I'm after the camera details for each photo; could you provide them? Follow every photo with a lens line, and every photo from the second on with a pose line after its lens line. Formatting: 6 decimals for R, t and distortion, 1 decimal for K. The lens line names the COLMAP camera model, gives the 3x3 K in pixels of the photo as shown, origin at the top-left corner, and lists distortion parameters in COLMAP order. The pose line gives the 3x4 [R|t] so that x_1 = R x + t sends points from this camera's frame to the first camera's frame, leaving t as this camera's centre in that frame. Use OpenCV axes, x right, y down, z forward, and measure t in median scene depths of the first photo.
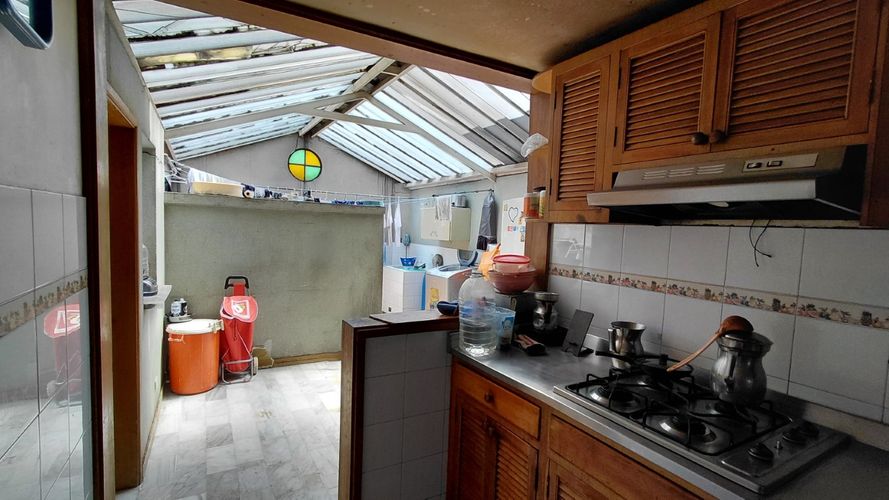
lens RADIAL K [[412.6, 0, 443.7], [0, 412.6, 253.9], [0, 0, 1]] dist [-0.003857, 0.001613]
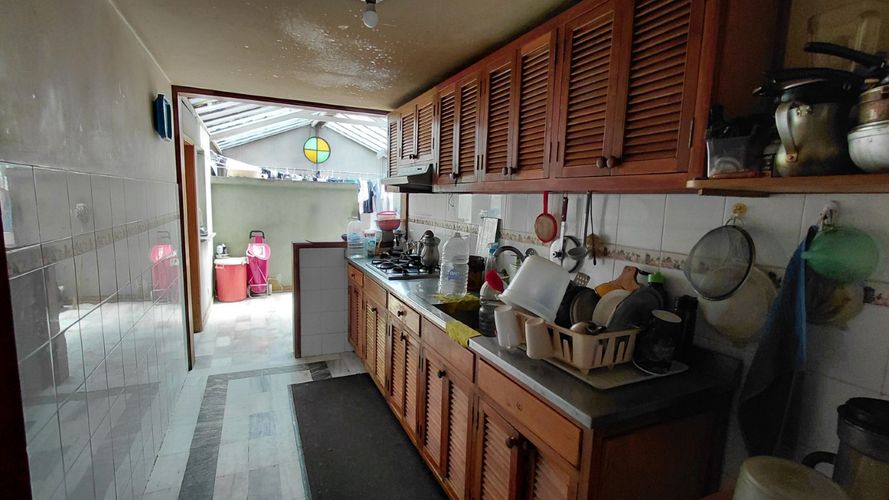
lens RADIAL K [[412.6, 0, 432.2], [0, 412.6, 261.1], [0, 0, 1]] dist [-0.003857, 0.001613]
pose [[0.993248, 0.017892, -0.114621, 0.293222], [-0.009460, 0.997236, 0.073690, 0.044728], [0.115622, -0.072108, 0.990672, -0.408272]]
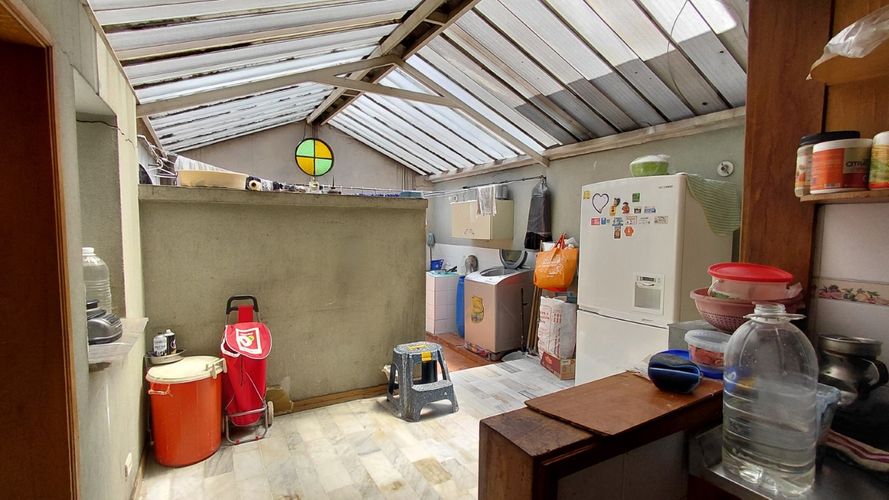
lens RADIAL K [[412.6, 0, 441.5], [0, 412.6, 253.7], [0, 0, 1]] dist [-0.003857, 0.001613]
pose [[0.999551, -0.029080, -0.007223, -0.124151], [0.029109, 0.999568, 0.003950, -0.013484], [0.007105, -0.004159, 0.999966, 0.239102]]
